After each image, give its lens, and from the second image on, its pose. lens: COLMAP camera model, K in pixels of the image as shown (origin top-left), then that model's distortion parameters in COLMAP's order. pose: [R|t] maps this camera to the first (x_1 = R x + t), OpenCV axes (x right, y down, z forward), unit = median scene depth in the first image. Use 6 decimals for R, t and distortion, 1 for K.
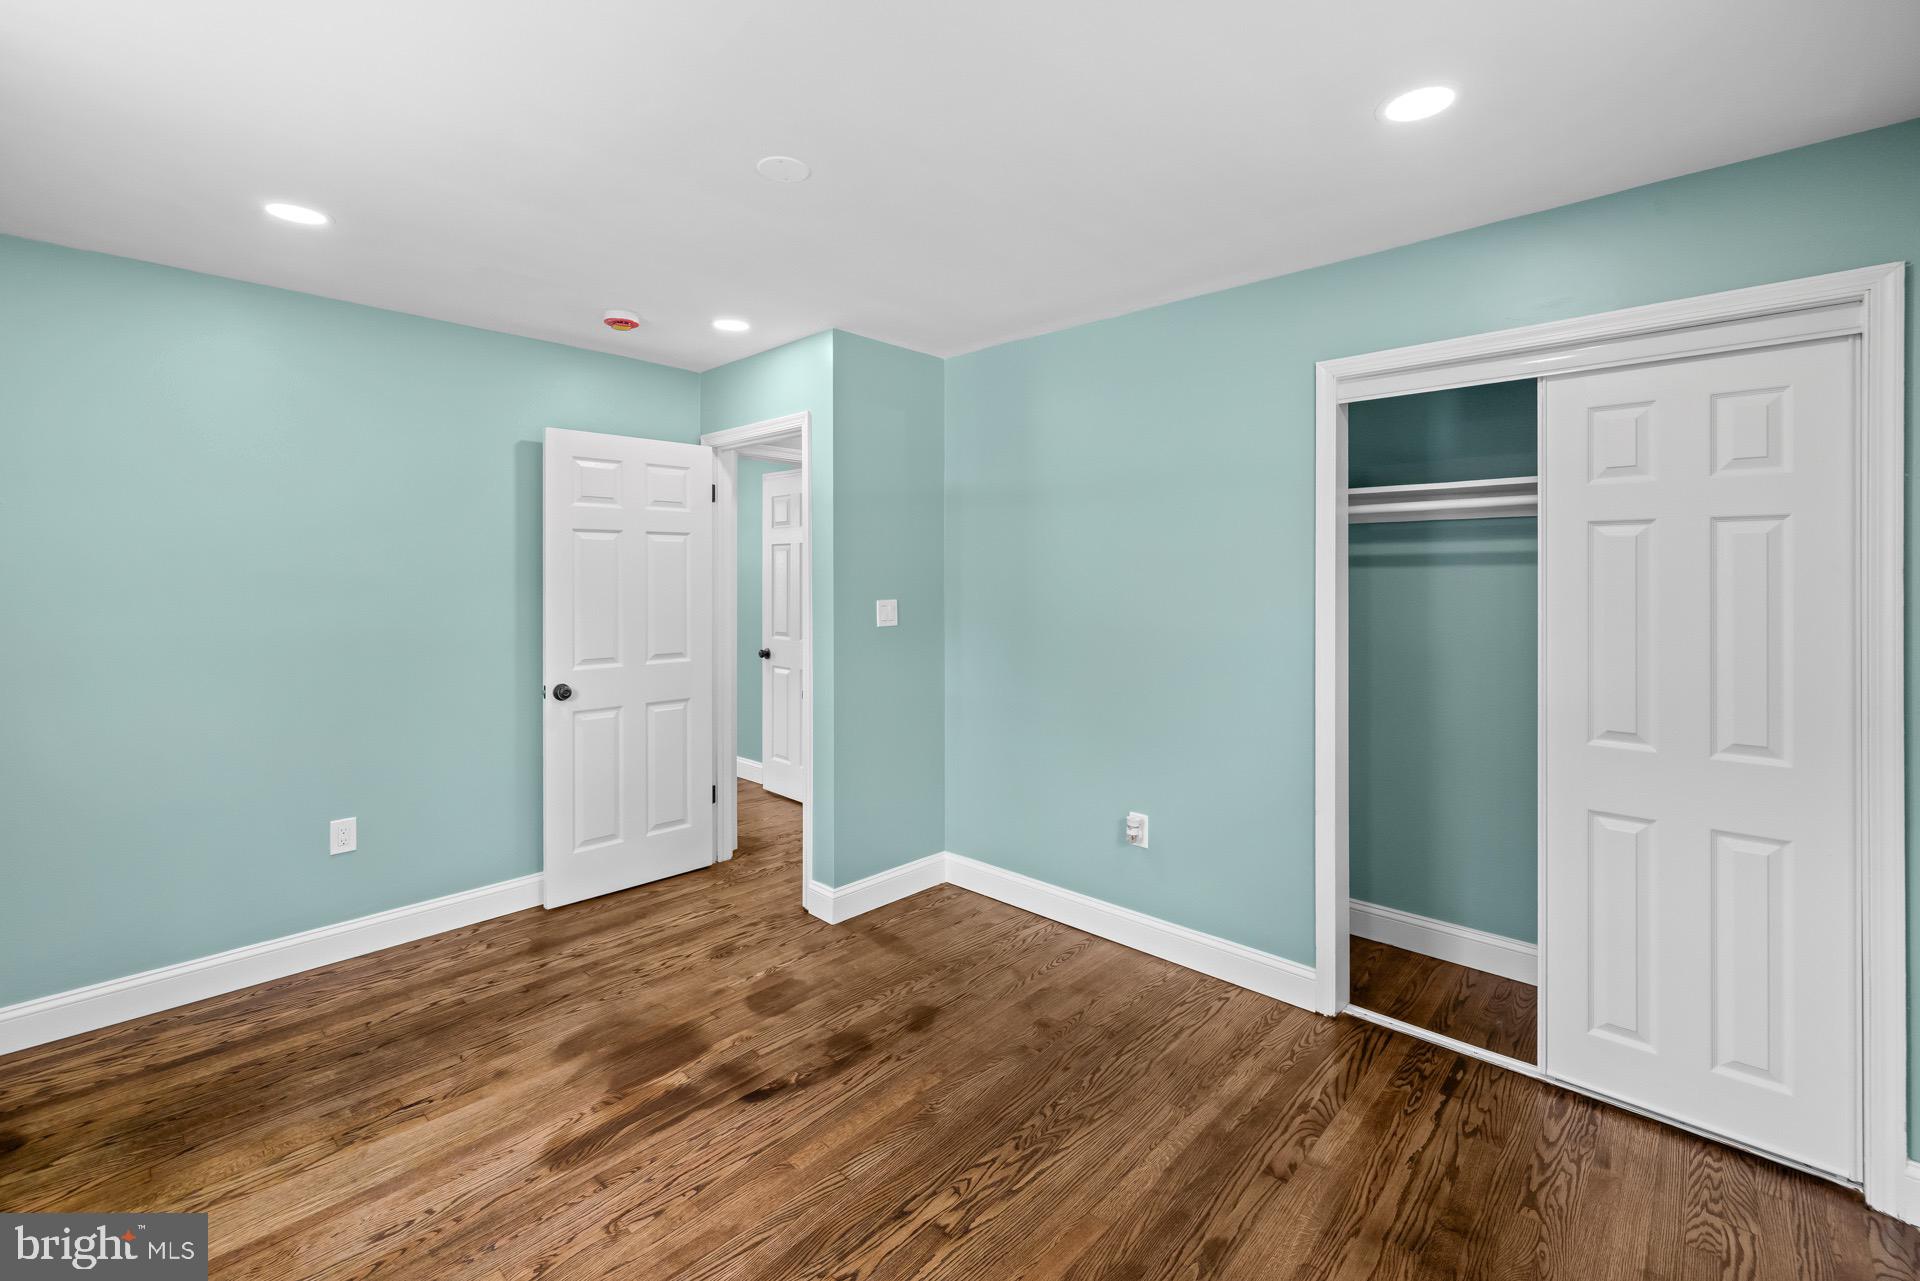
lens RADIAL K [[817.7, 0, 960.1], [0, 817.7, 596.0], [0, 0, 1]] dist [0.000884, -0.000454]
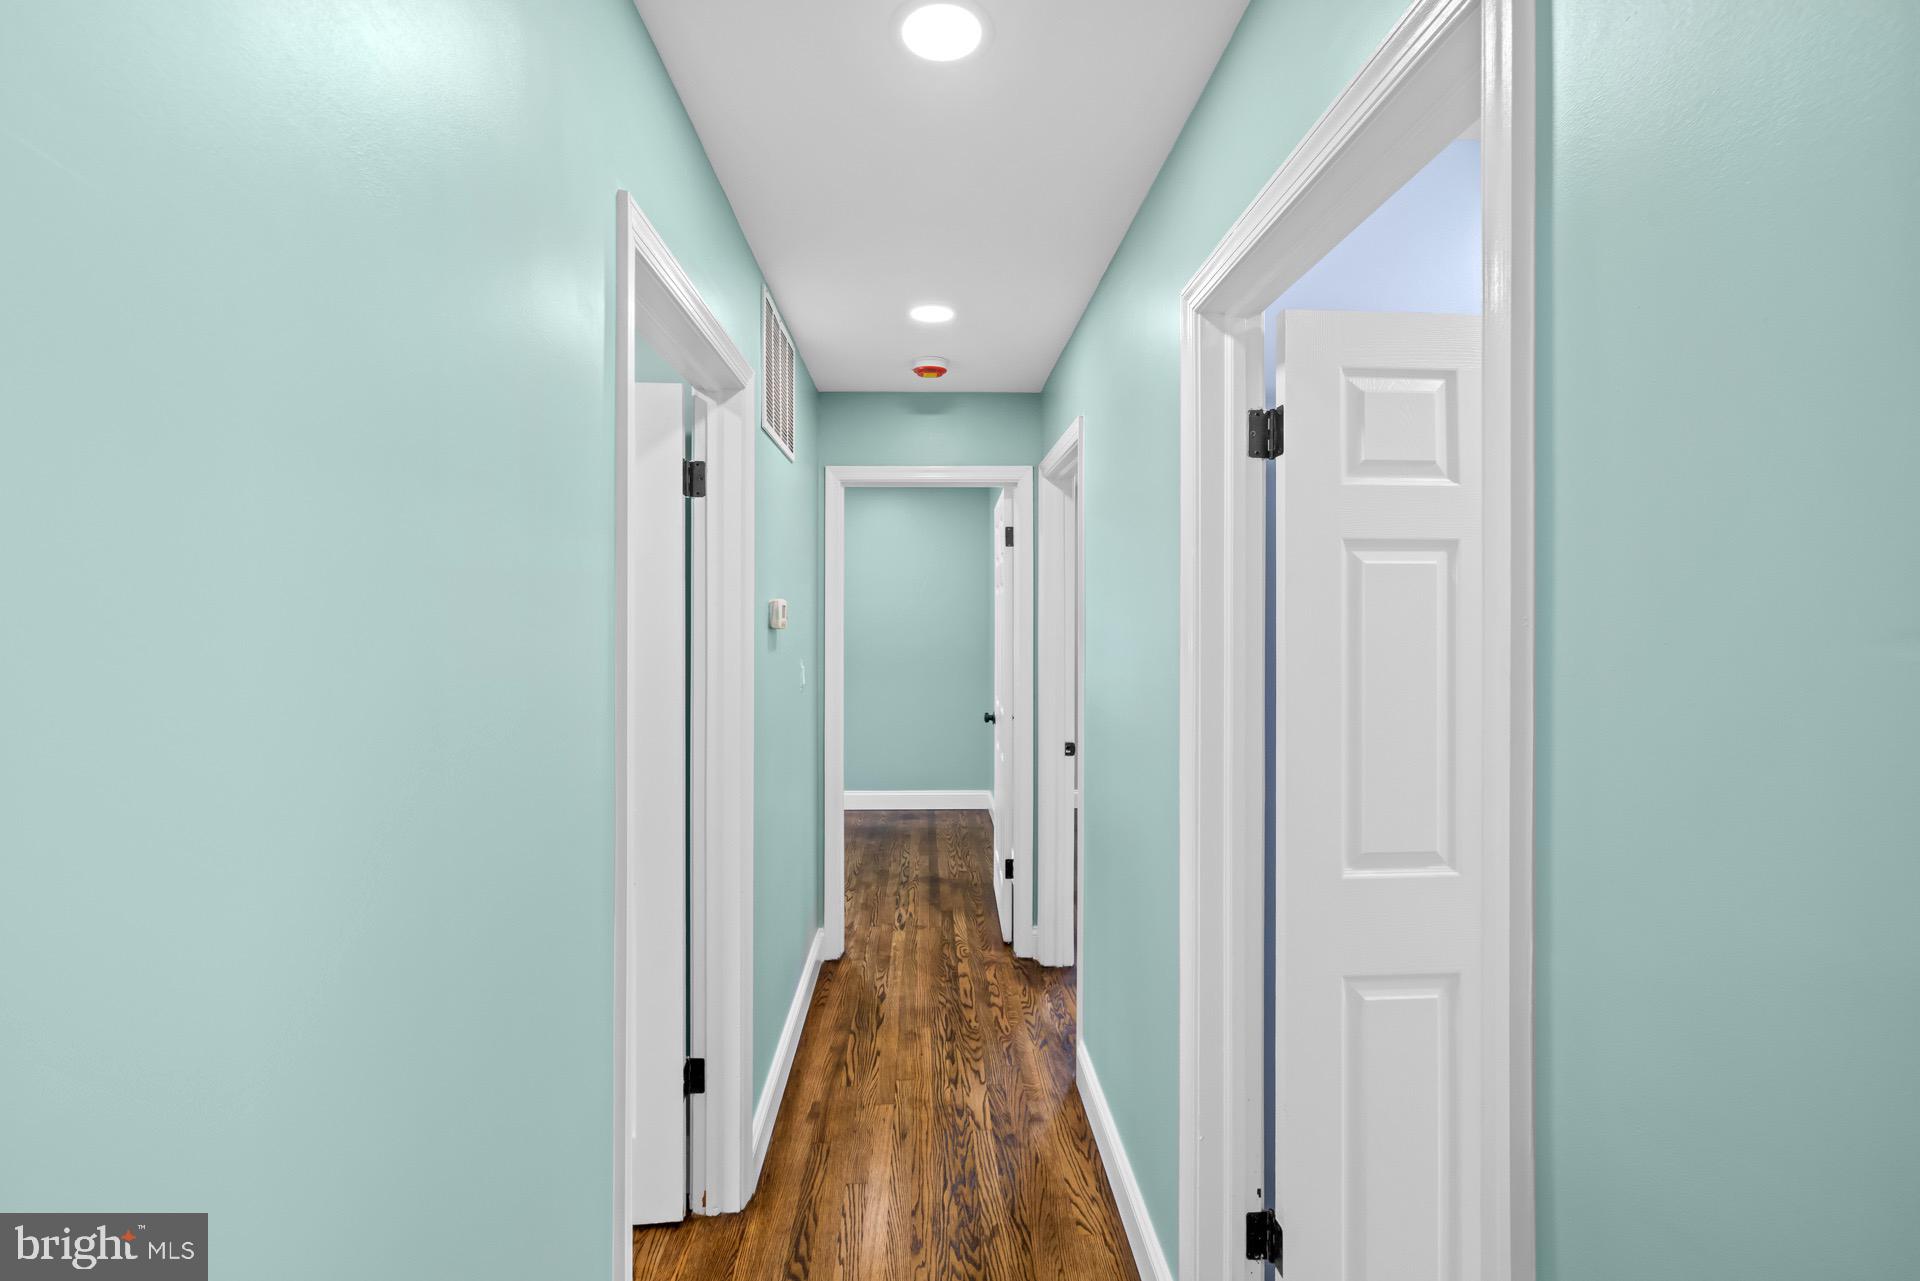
lens RADIAL K [[817.7, 0, 960.1], [0, 817.7, 596.0], [0, 0, 1]] dist [0.000884, -0.000454]
pose [[-0.699737, -0.016915, -0.714200, 0.676988], [-0.023551, 0.999722, -0.000604, -0.095337], [0.714012, 0.016397, -0.699941, 2.777010]]
